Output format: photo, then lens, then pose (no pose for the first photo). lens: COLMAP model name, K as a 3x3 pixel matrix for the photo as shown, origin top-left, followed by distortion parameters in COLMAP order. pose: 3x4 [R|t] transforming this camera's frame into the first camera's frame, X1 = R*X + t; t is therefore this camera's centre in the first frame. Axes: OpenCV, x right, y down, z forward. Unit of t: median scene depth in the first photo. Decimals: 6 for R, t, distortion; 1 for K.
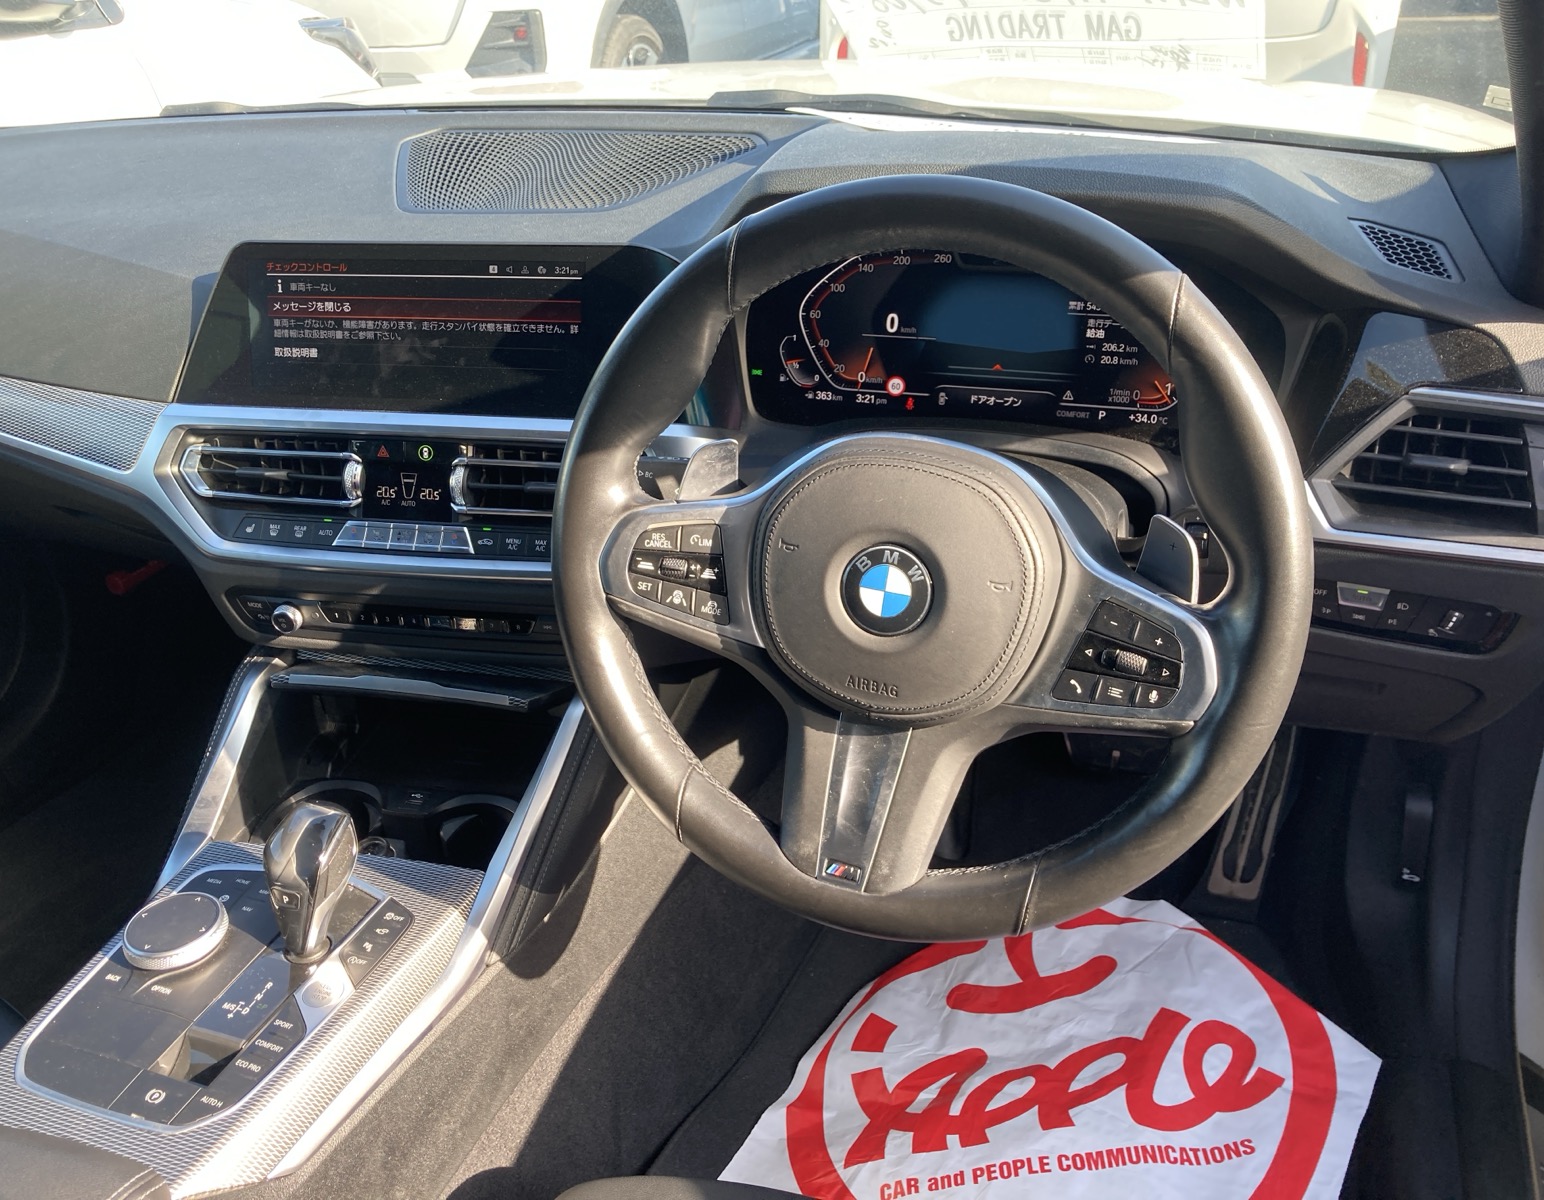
lens RADIAL K [[1315.9, 0, 746.8], [0, 1315.9, 577.8], [0, 0, 1]] dist [0.021323, -0.047738]
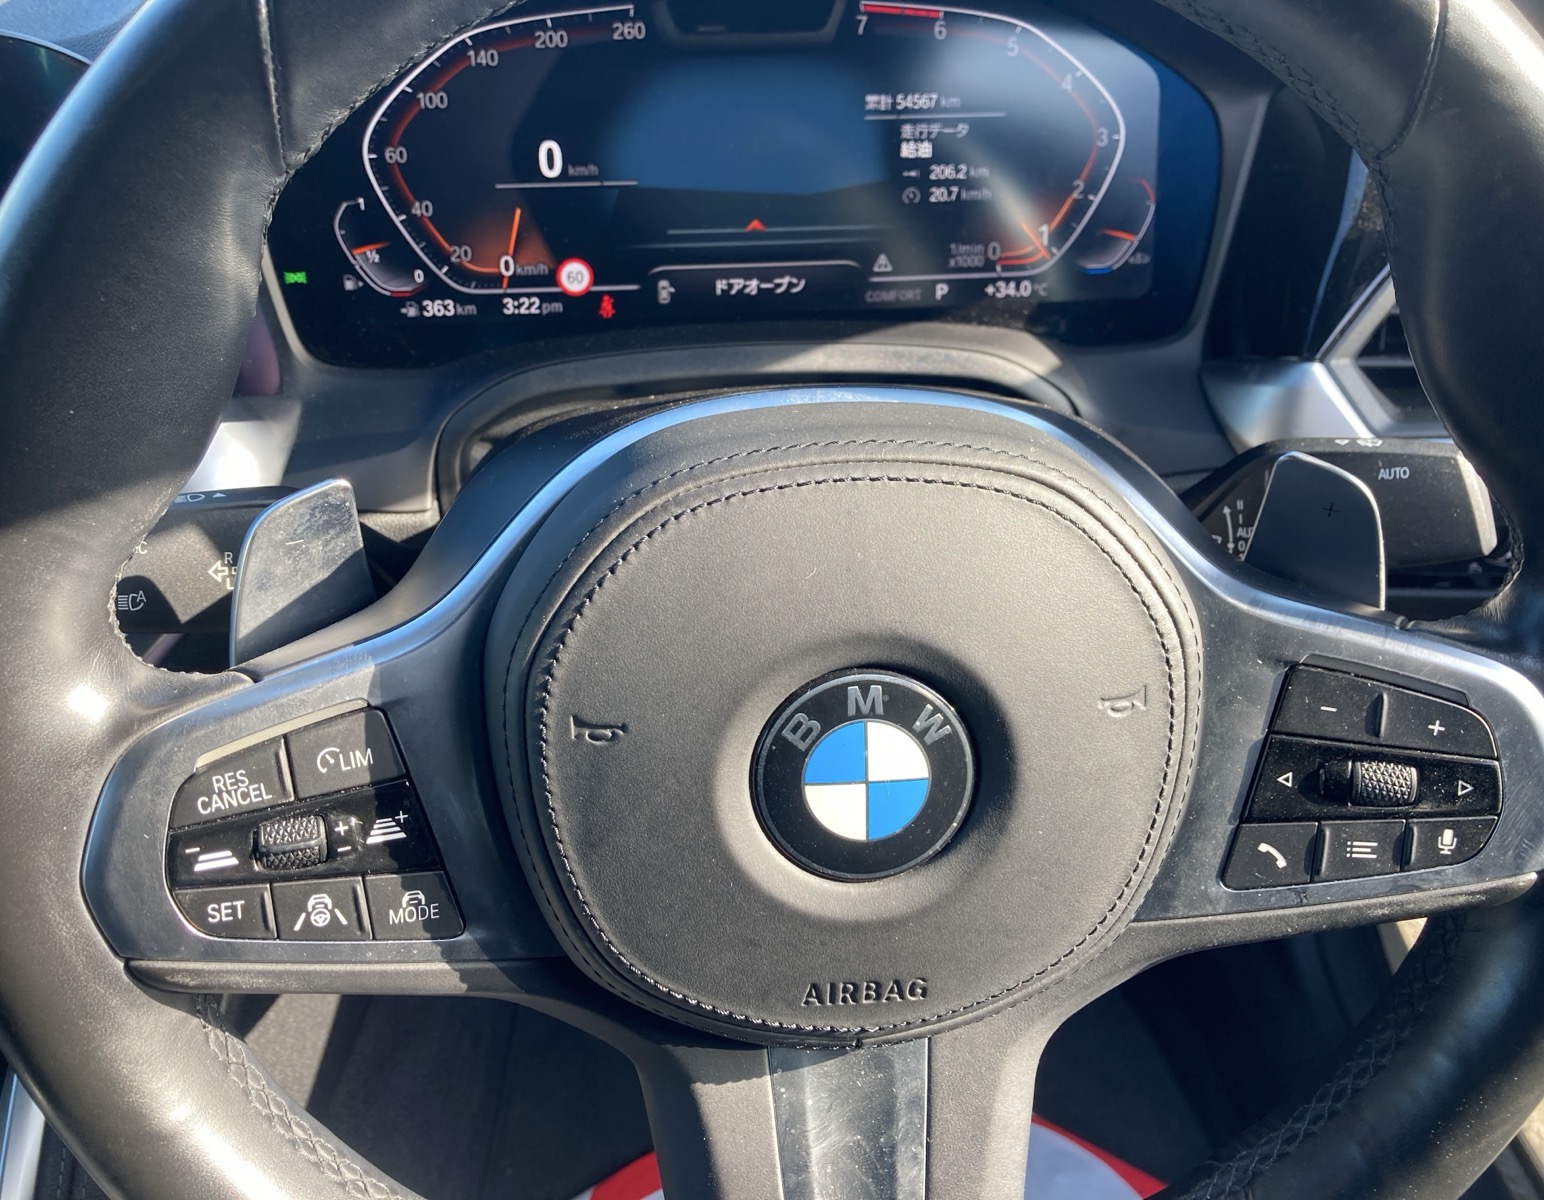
lens RADIAL K [[1315.9, 0, 799.8], [0, 1315.9, 580.7], [0, 0, 1]] dist [0.021323, -0.047738]
pose [[0.897389, -0.191801, 0.397372, -0.046877], [0.156232, 0.980358, 0.120372, -0.076786], [-0.412655, -0.045938, 0.909728, 0.480292]]
